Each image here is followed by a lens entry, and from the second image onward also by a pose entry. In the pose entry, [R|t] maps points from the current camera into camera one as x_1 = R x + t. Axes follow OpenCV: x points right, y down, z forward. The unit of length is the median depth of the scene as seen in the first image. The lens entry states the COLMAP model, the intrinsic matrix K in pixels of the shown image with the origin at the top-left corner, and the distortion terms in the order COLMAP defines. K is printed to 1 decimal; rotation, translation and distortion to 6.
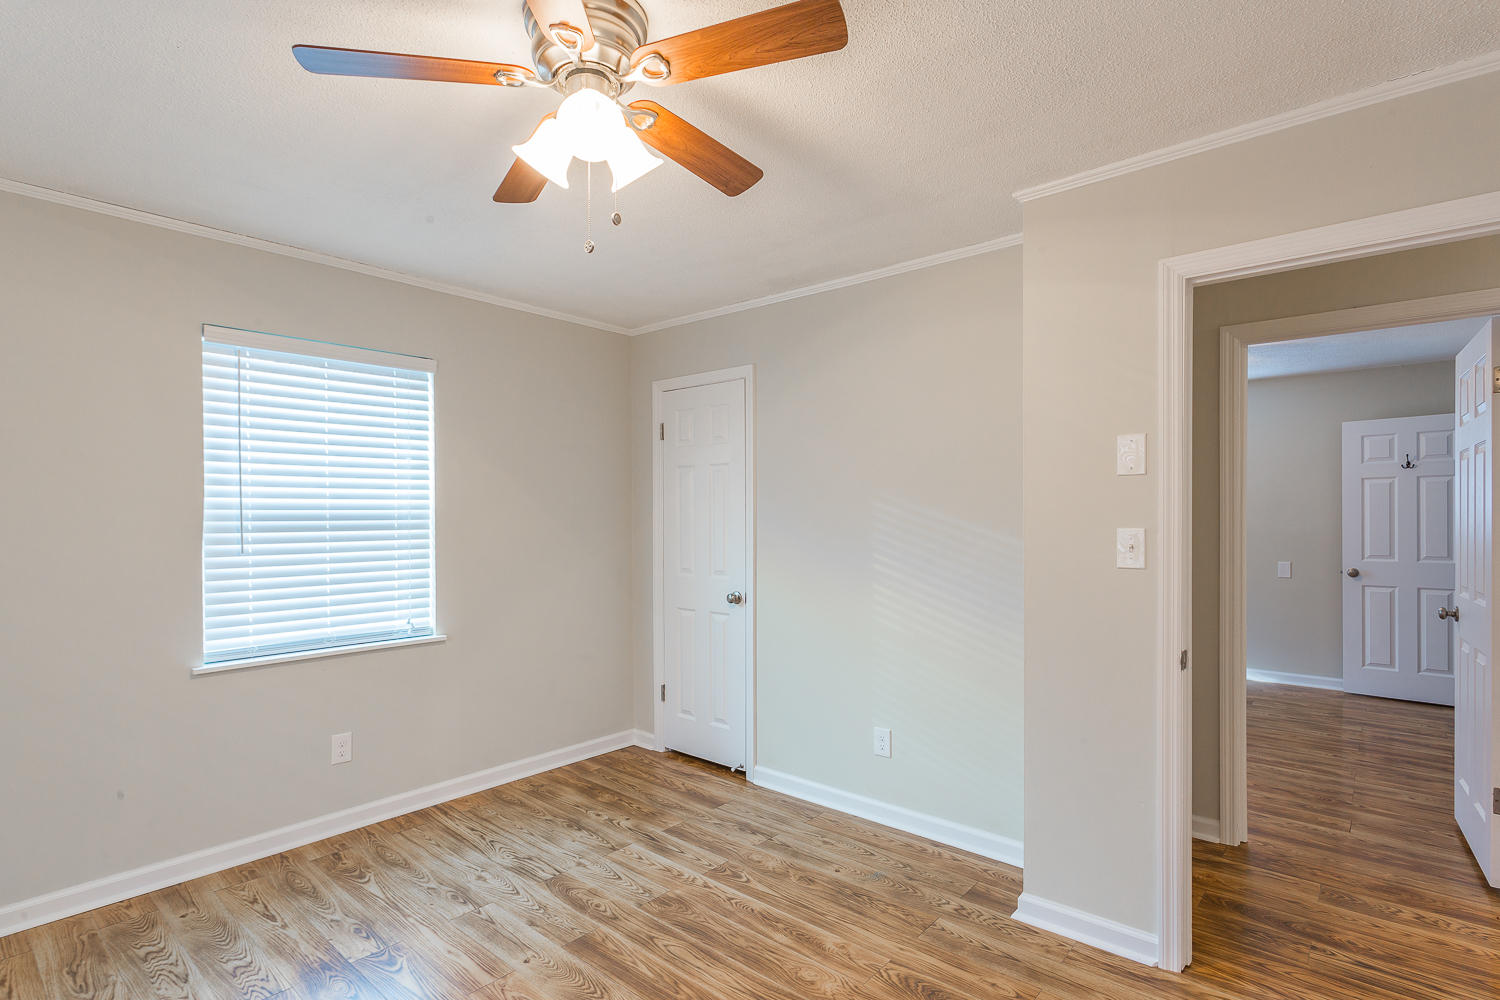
lens RADIAL K [[725.4, 0, 757.8], [0, 725.4, 496.5], [0, 0, 1]] dist [0.004920, -0.000322]
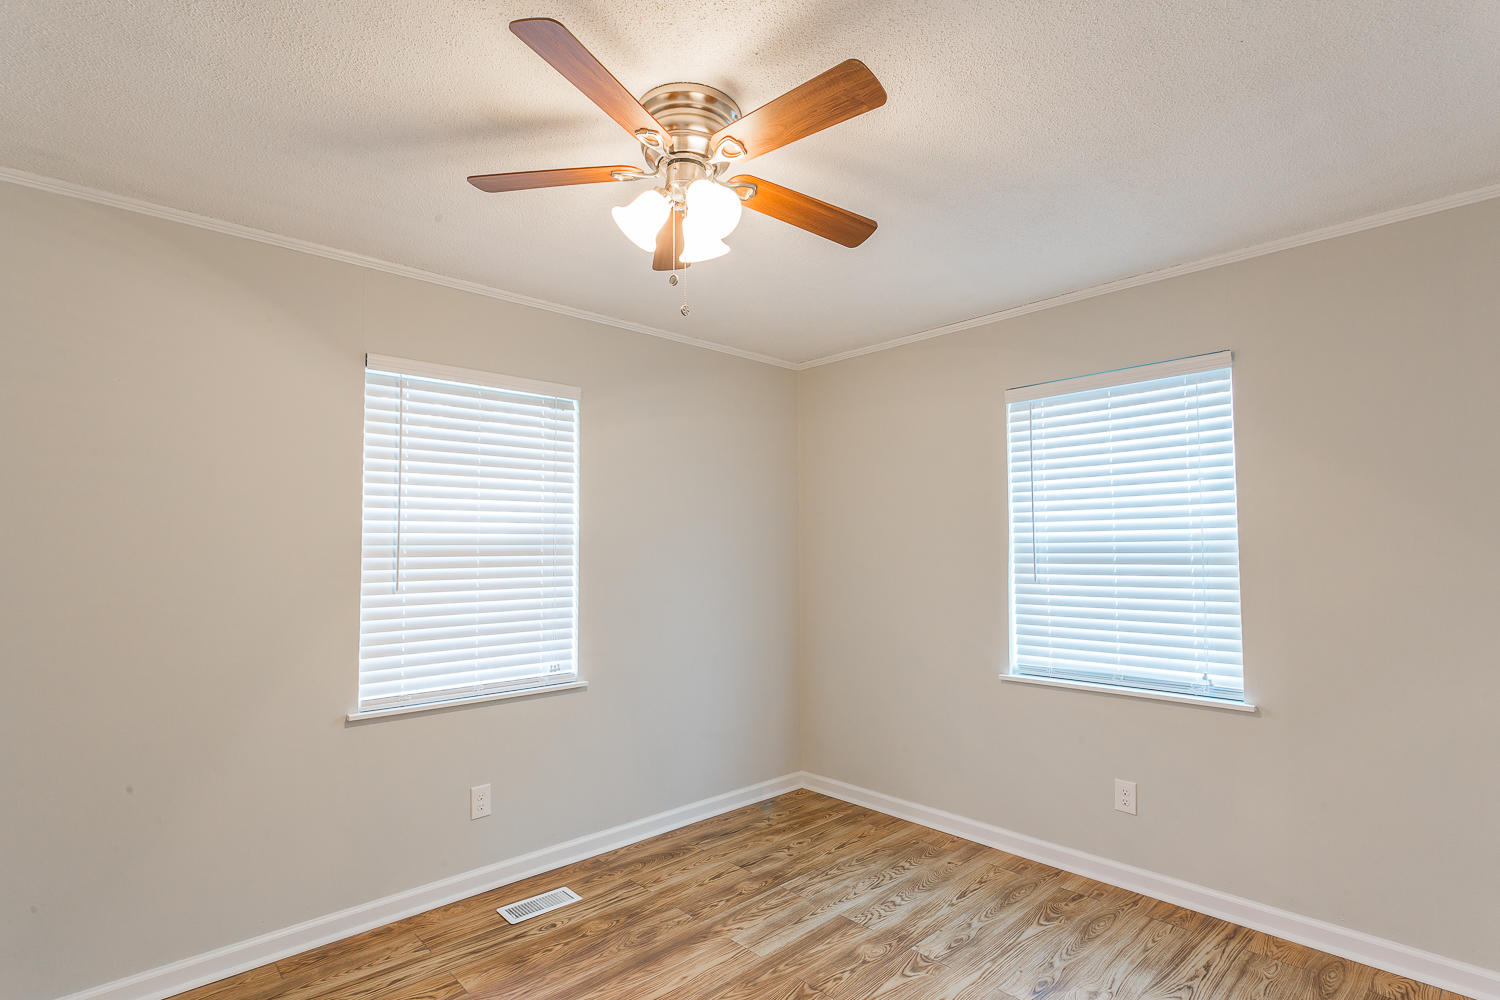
lens RADIAL K [[725.4, 0, 757.8], [0, 725.4, 496.5], [0, 0, 1]] dist [0.004920, -0.000322]
pose [[-0.095150, -0.083452, -0.991959, 0.486247], [0.025232, 0.995958, -0.086209, 0.033386], [0.995143, -0.033231, -0.092659, 0.700246]]
